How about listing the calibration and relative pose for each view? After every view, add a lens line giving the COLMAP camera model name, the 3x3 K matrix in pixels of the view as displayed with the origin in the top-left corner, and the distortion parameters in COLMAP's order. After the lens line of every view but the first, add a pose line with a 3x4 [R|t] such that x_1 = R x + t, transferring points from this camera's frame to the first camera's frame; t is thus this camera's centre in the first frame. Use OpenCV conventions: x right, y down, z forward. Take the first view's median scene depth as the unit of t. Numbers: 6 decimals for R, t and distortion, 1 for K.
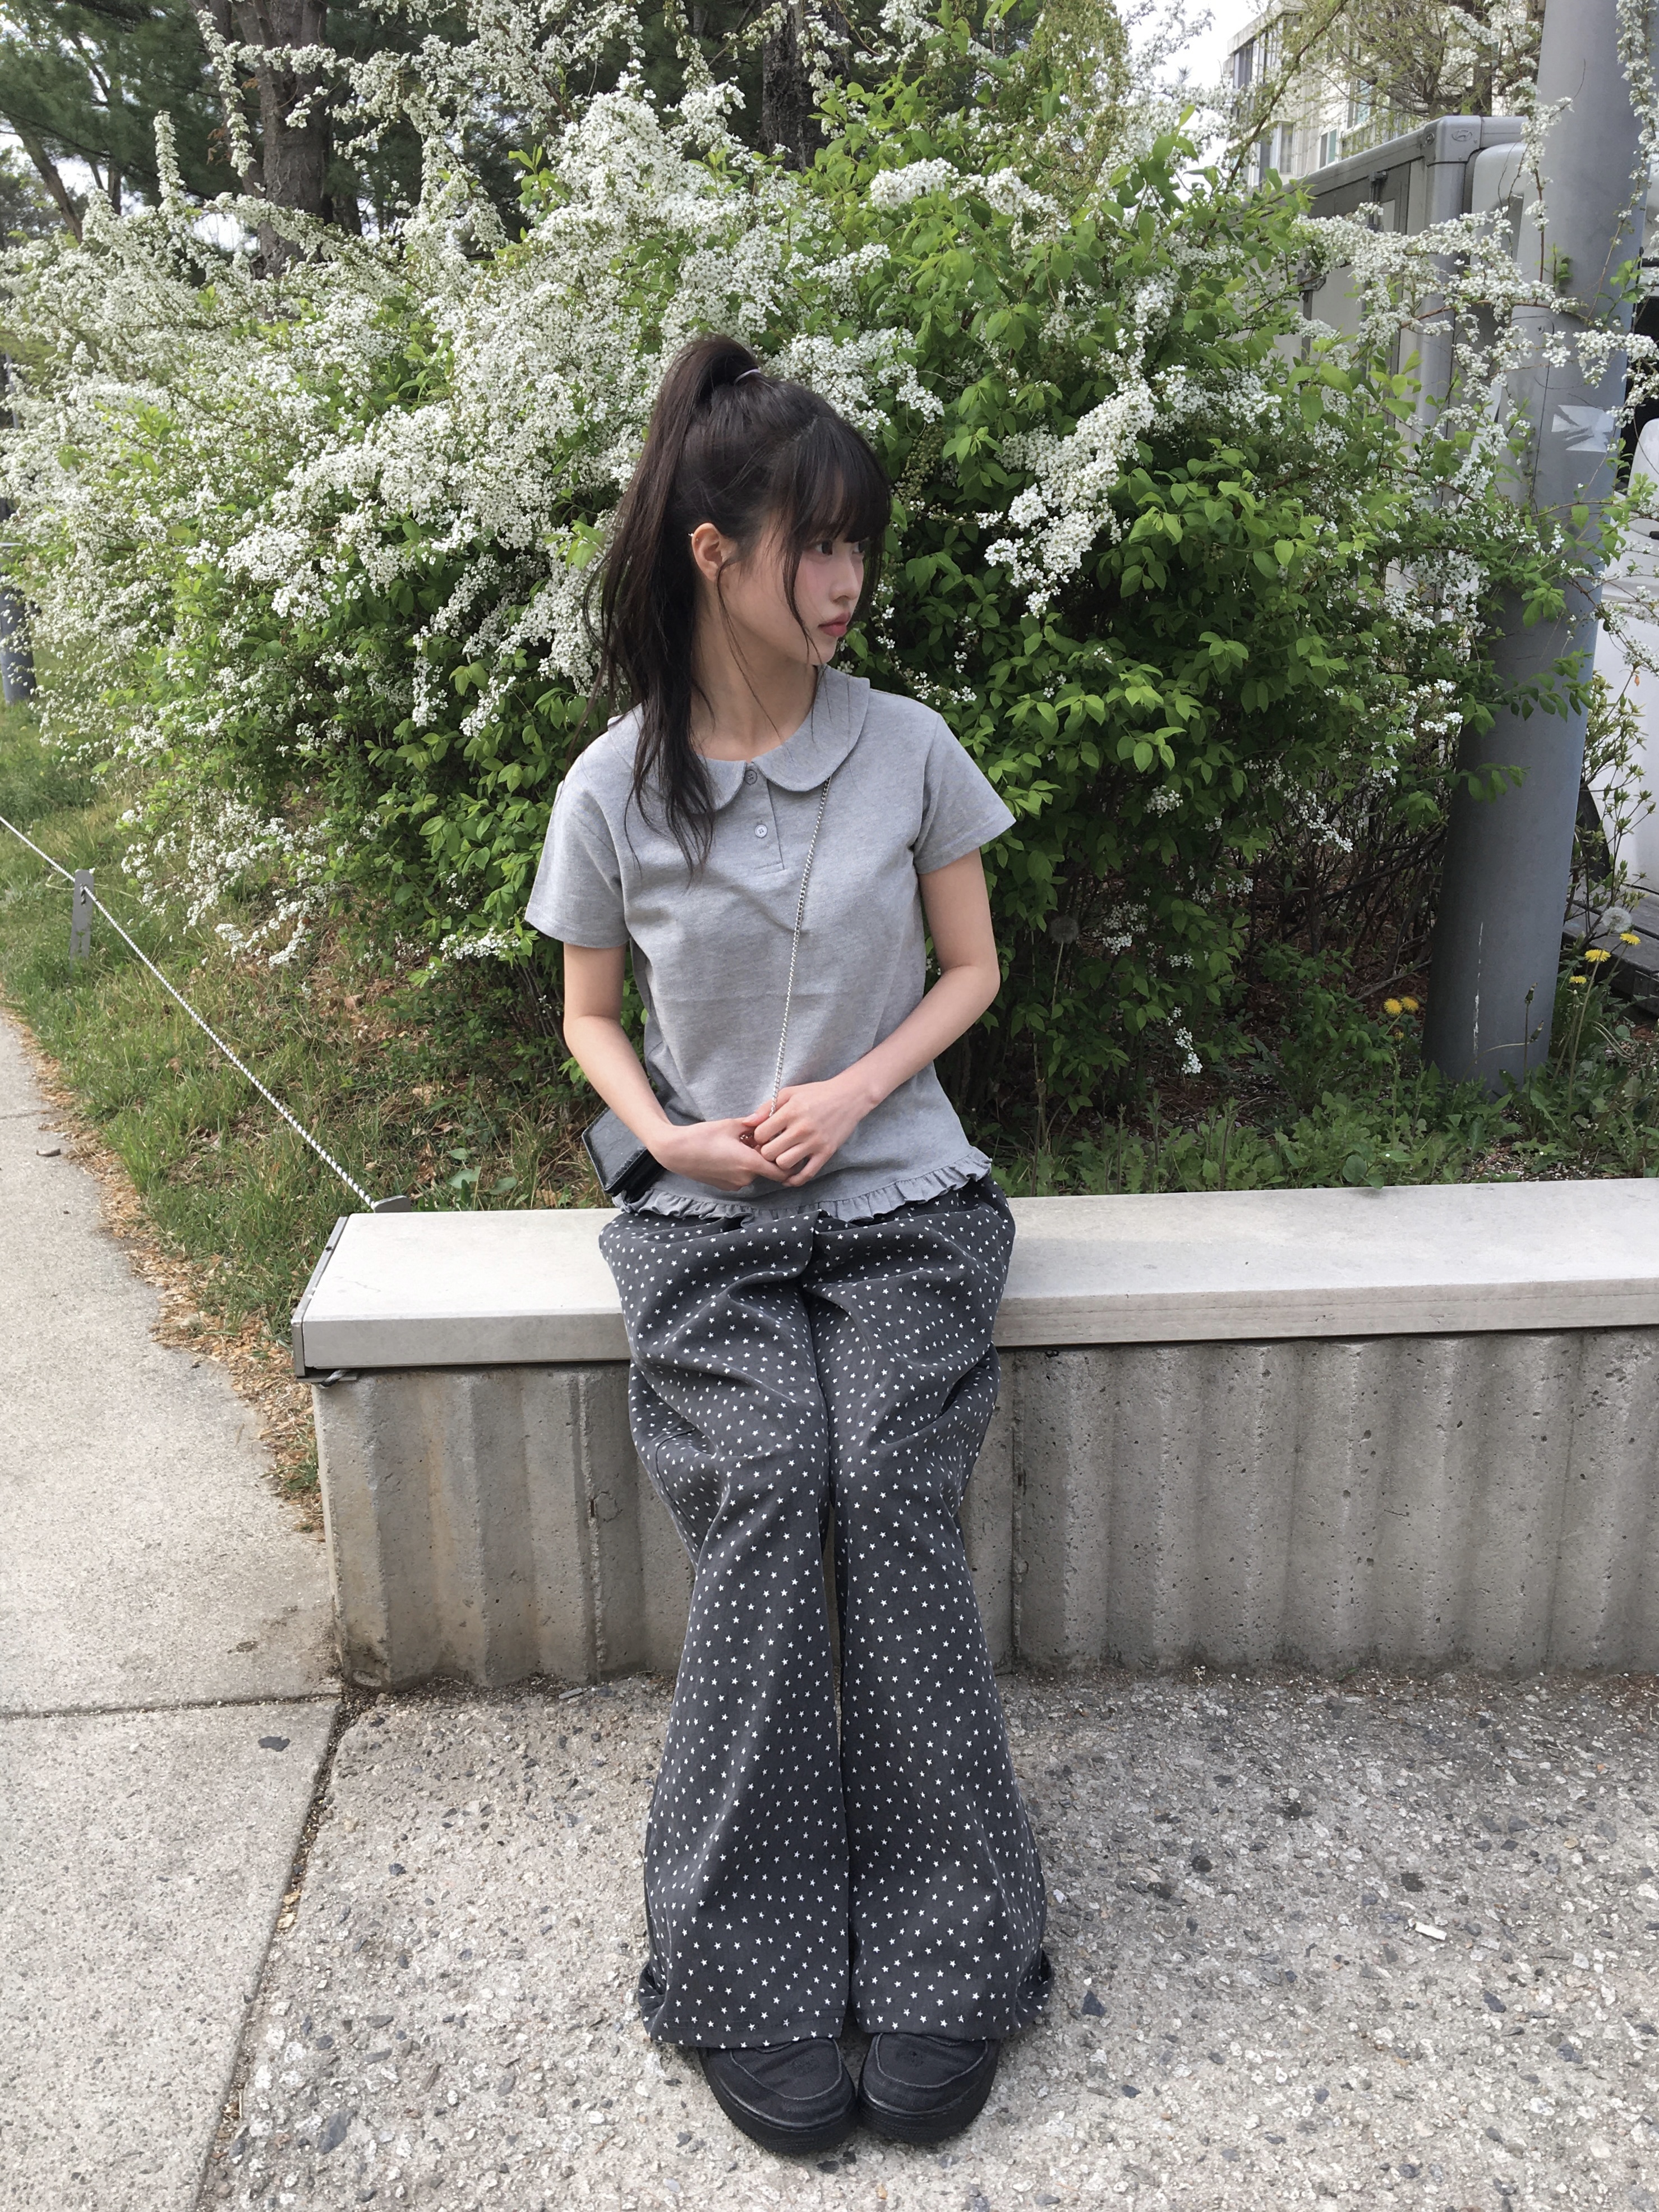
lens RADIAL K [[1886.4, 0, 829.5], [0, 1886.4, 1106.0], [0, 0, 1]] dist [0.077075, -0.101516]
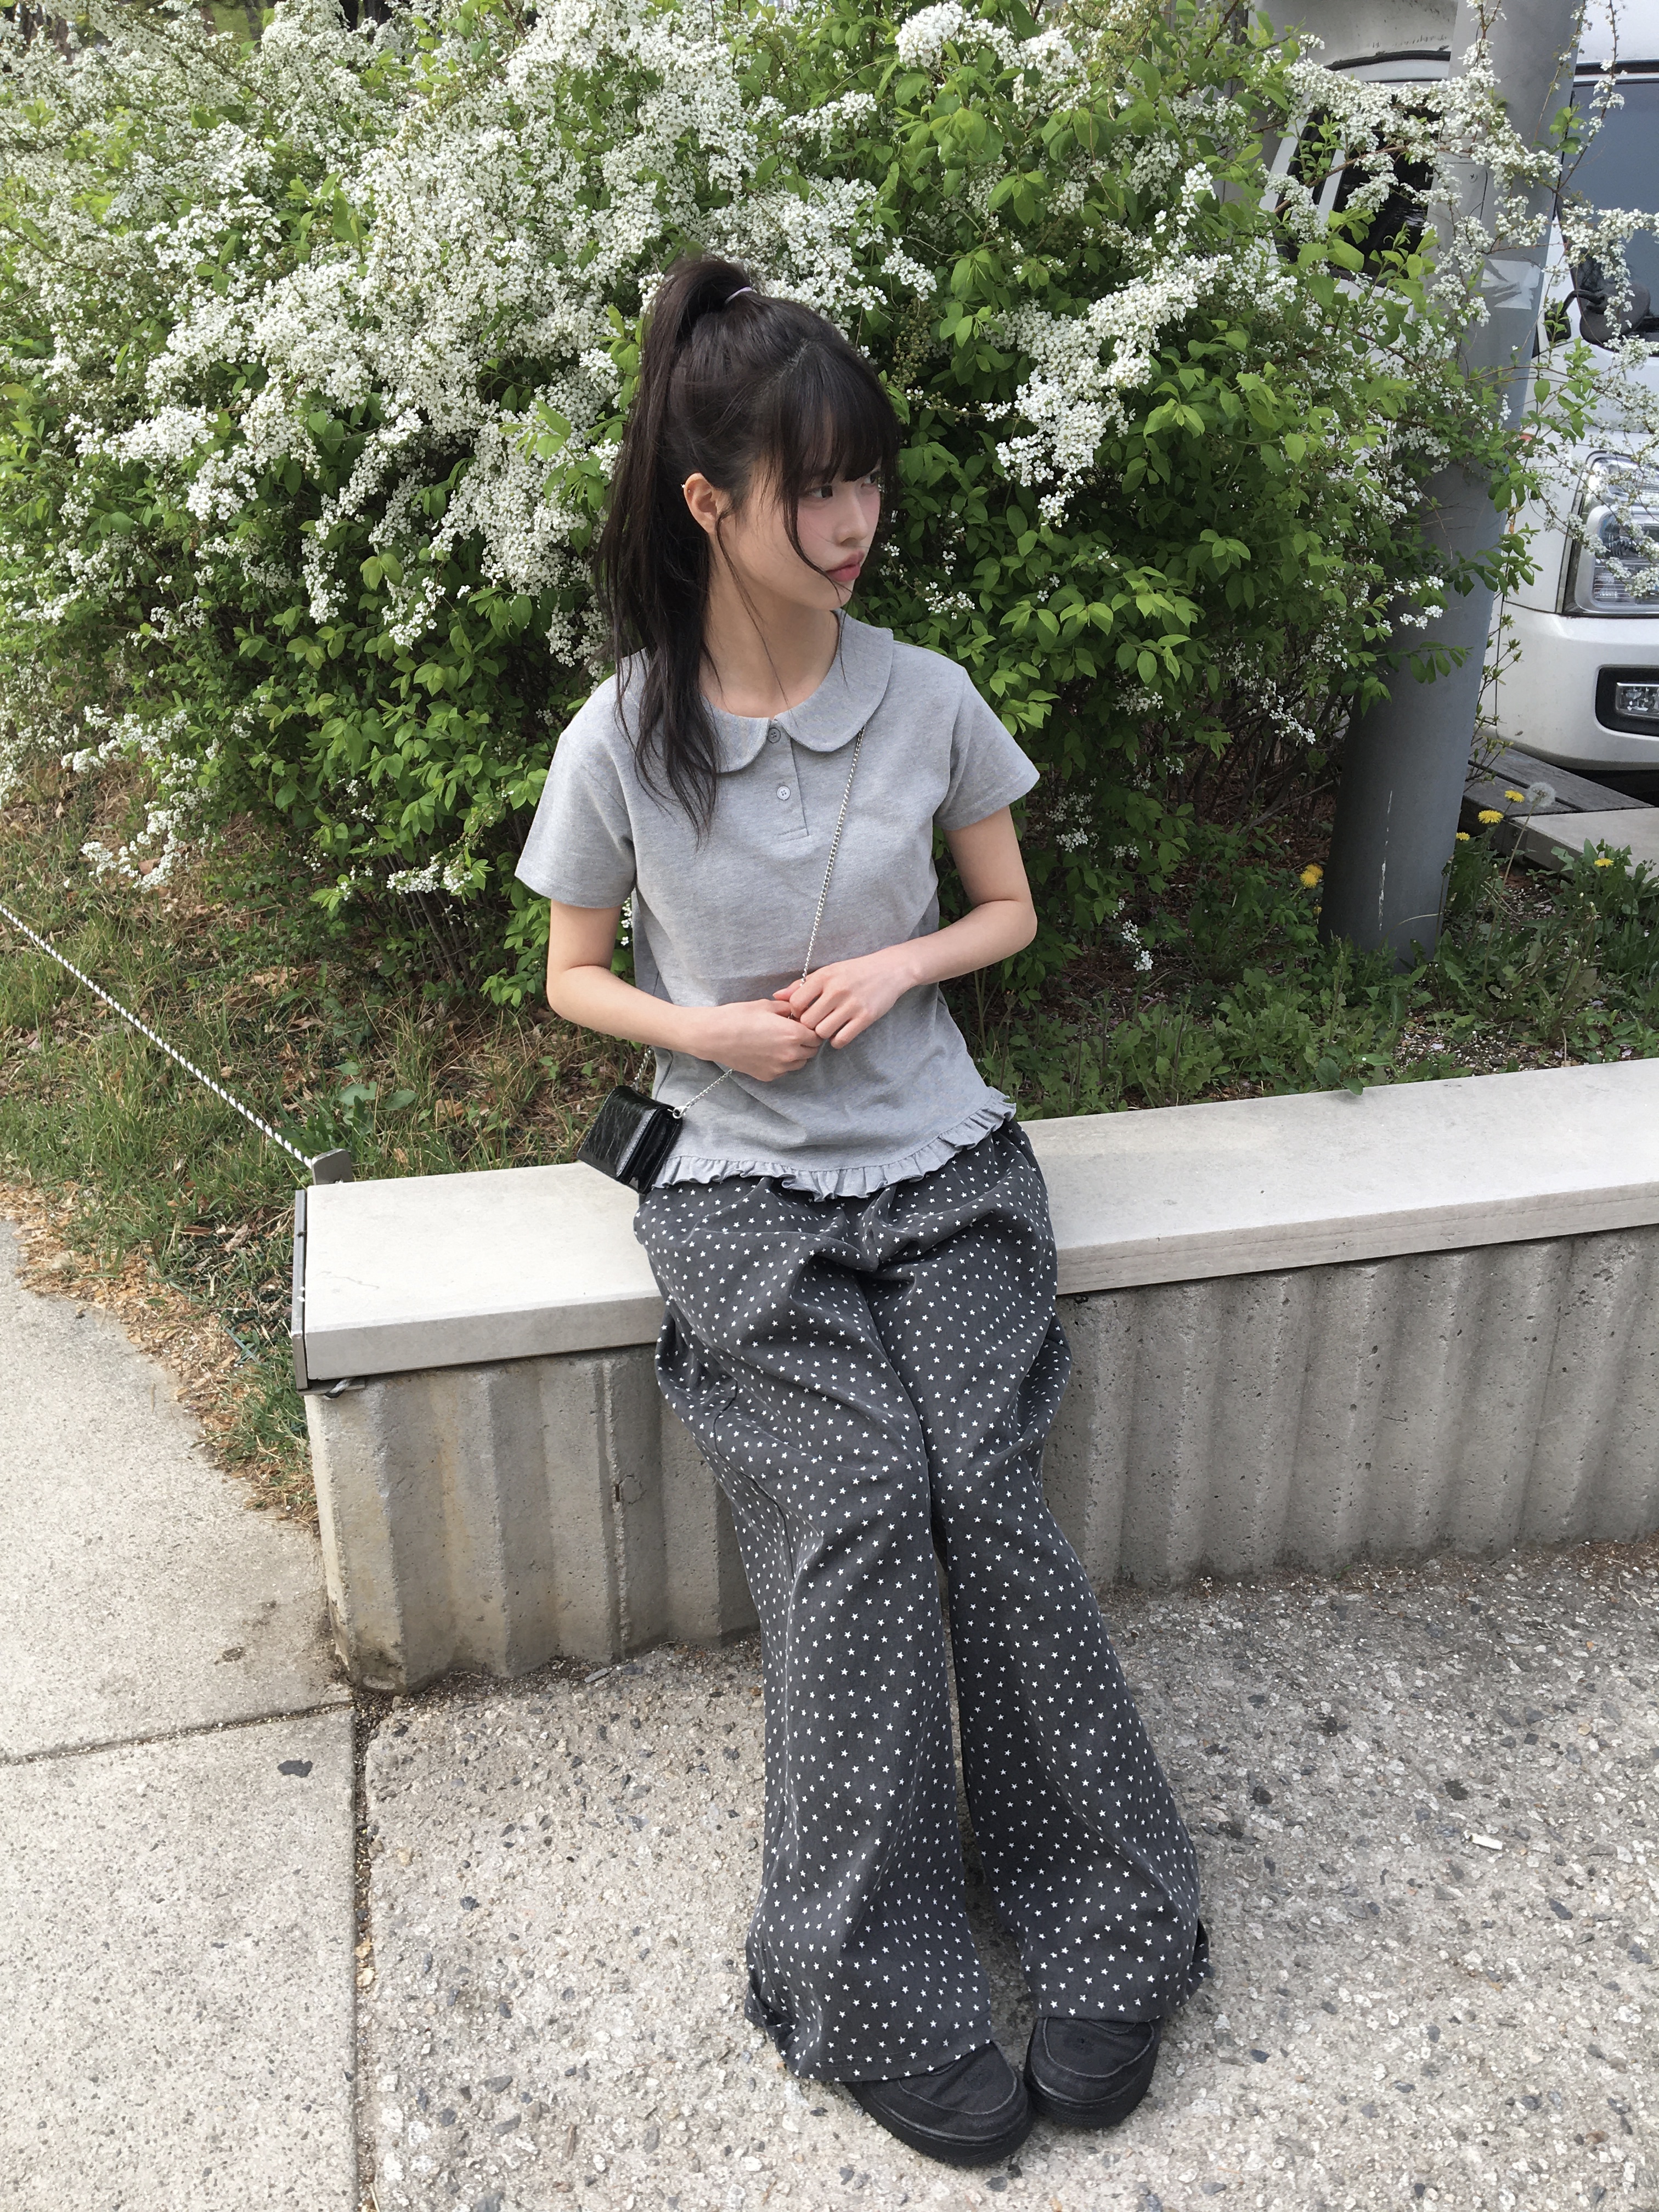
lens RADIAL K [[1854.6, 0, 829.7], [0, 1854.6, 1094.2], [0, 0, 1]] dist [0.065607, -0.088983]
pose [[0.986778, -0.053673, 0.152933, -0.151037], [0.035327, 0.992115, 0.120250, -0.093662], [-0.158181, -0.113257, 0.980893, 0.090136]]
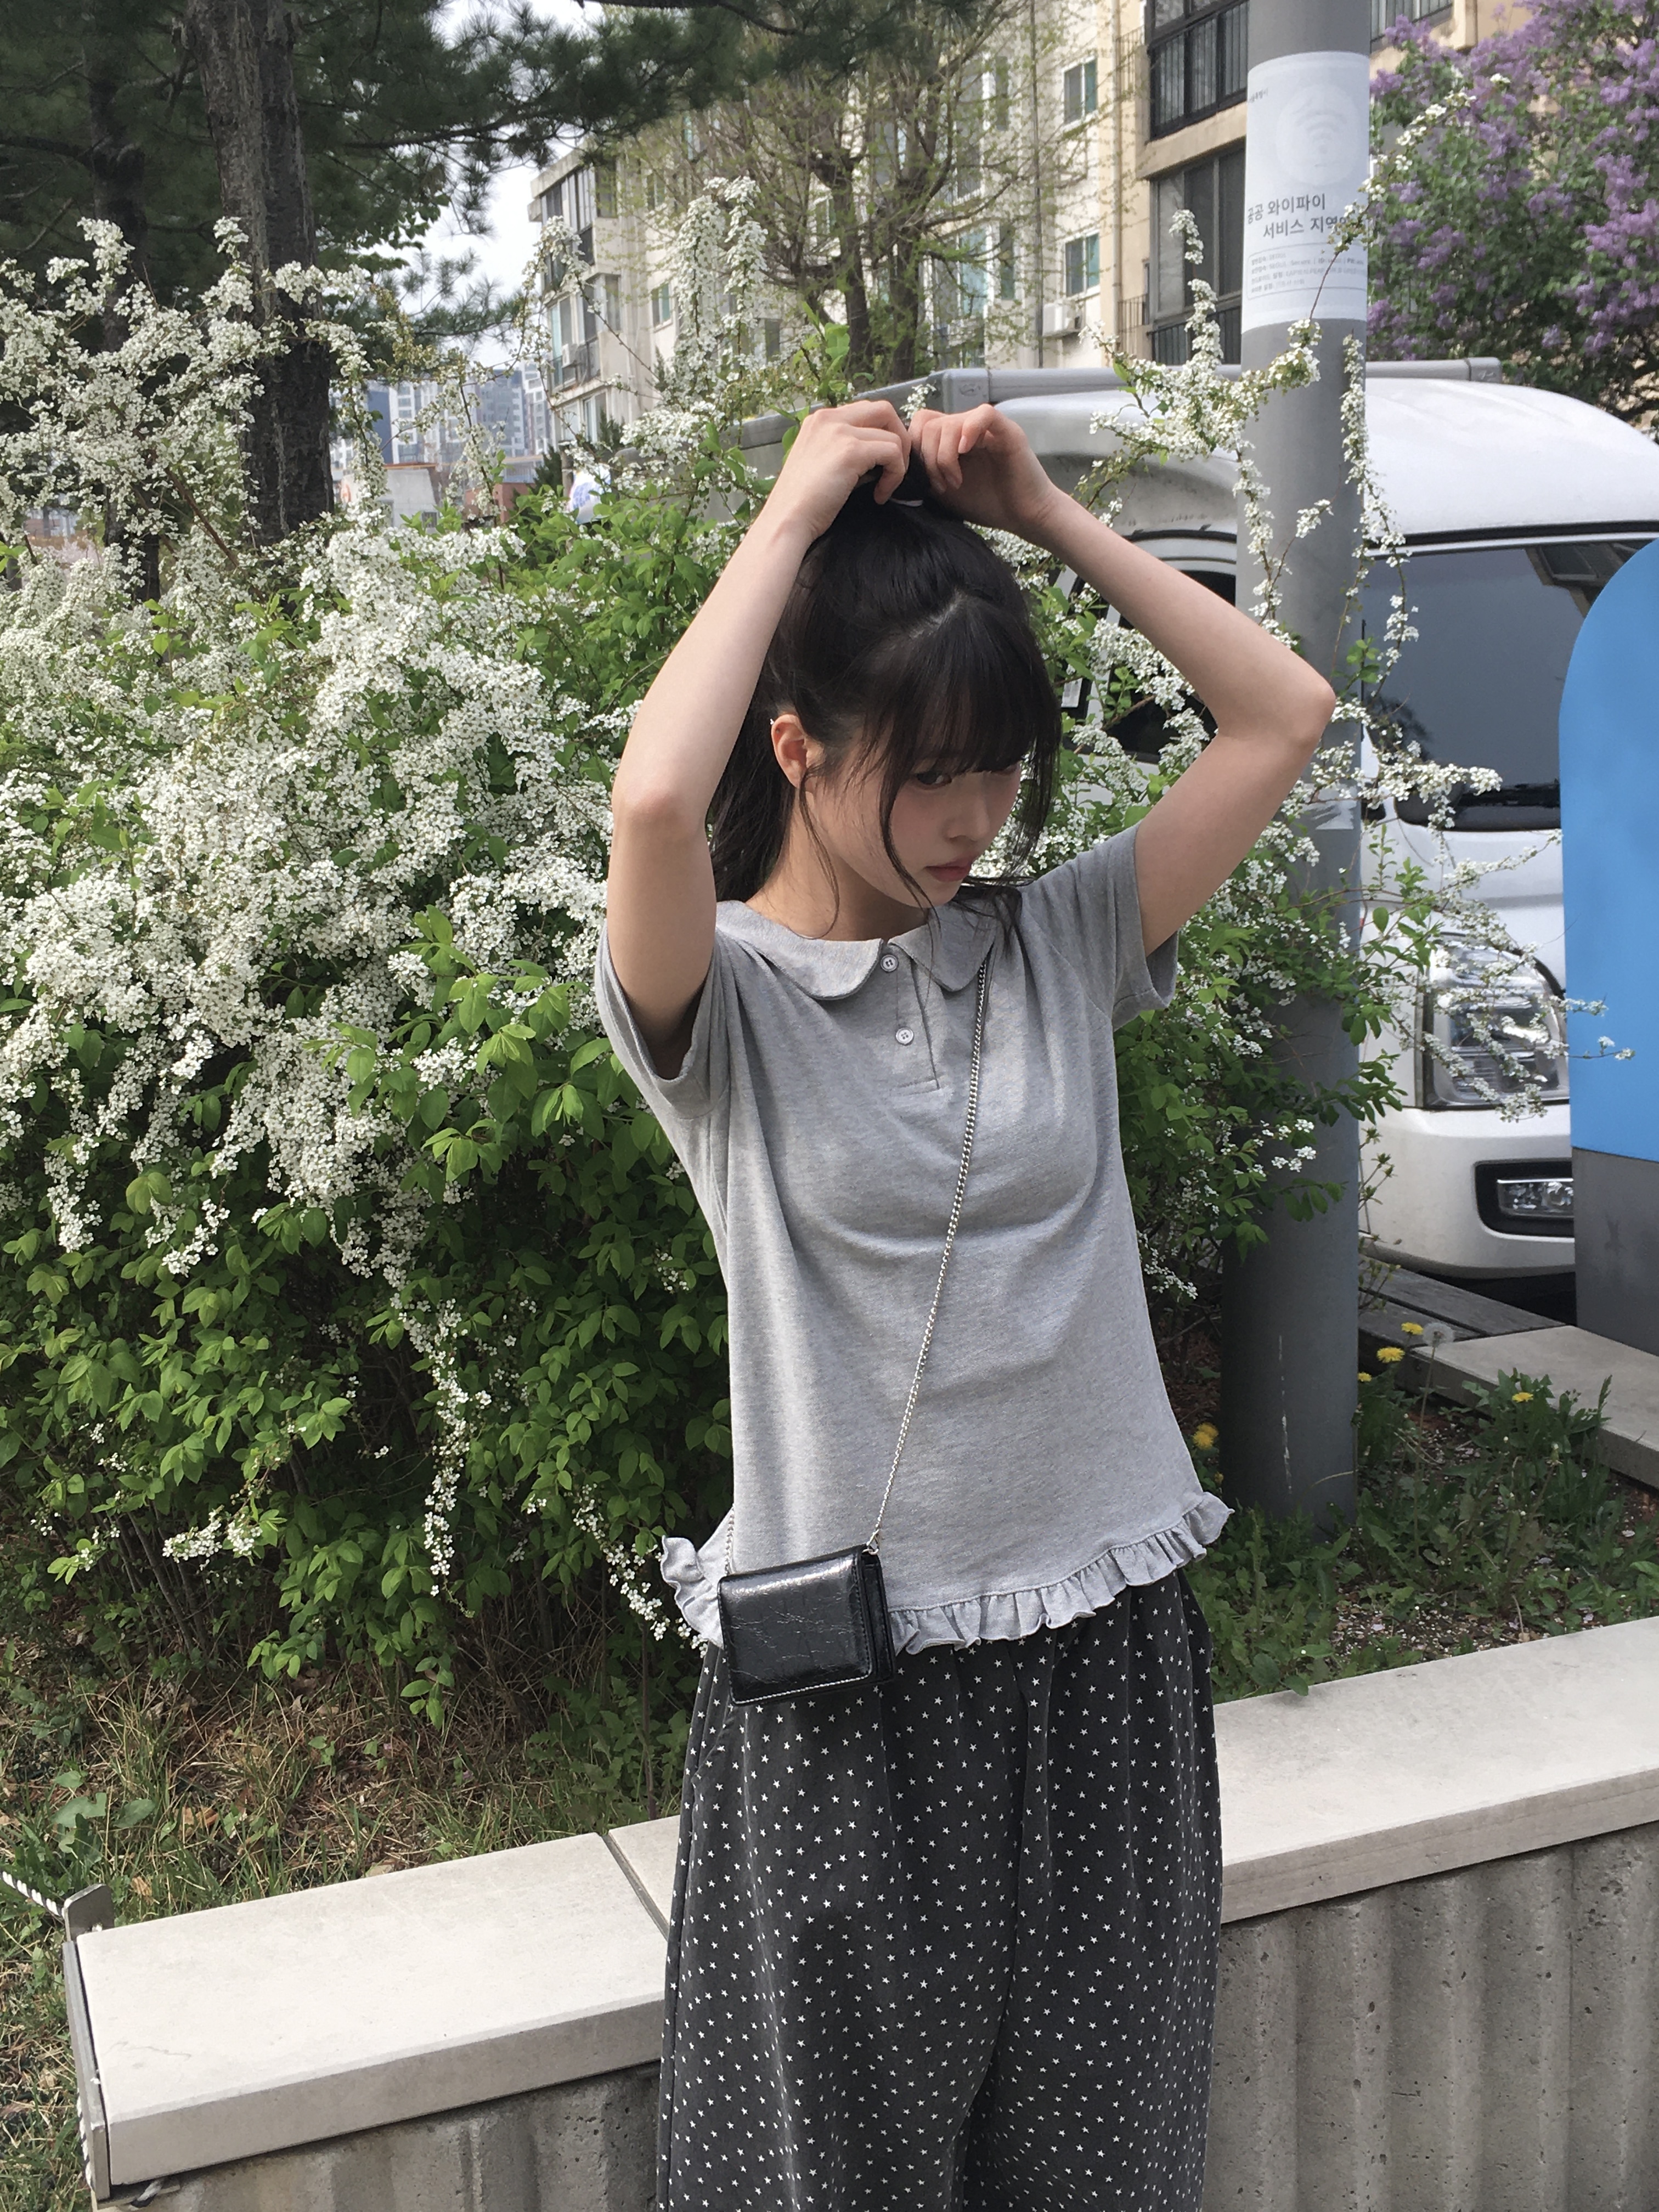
lens RADIAL K [[2394.4, 0, 804.9], [0, 2394.4, 1113.2], [0, 0, 1]] dist [0.059078, -0.037473]
pose [[0.958600, -0.077698, 0.273952, -0.232204], [0.114554, 0.985997, -0.121195, -0.123256], [-0.260699, 0.147559, 0.954077, -0.029687]]
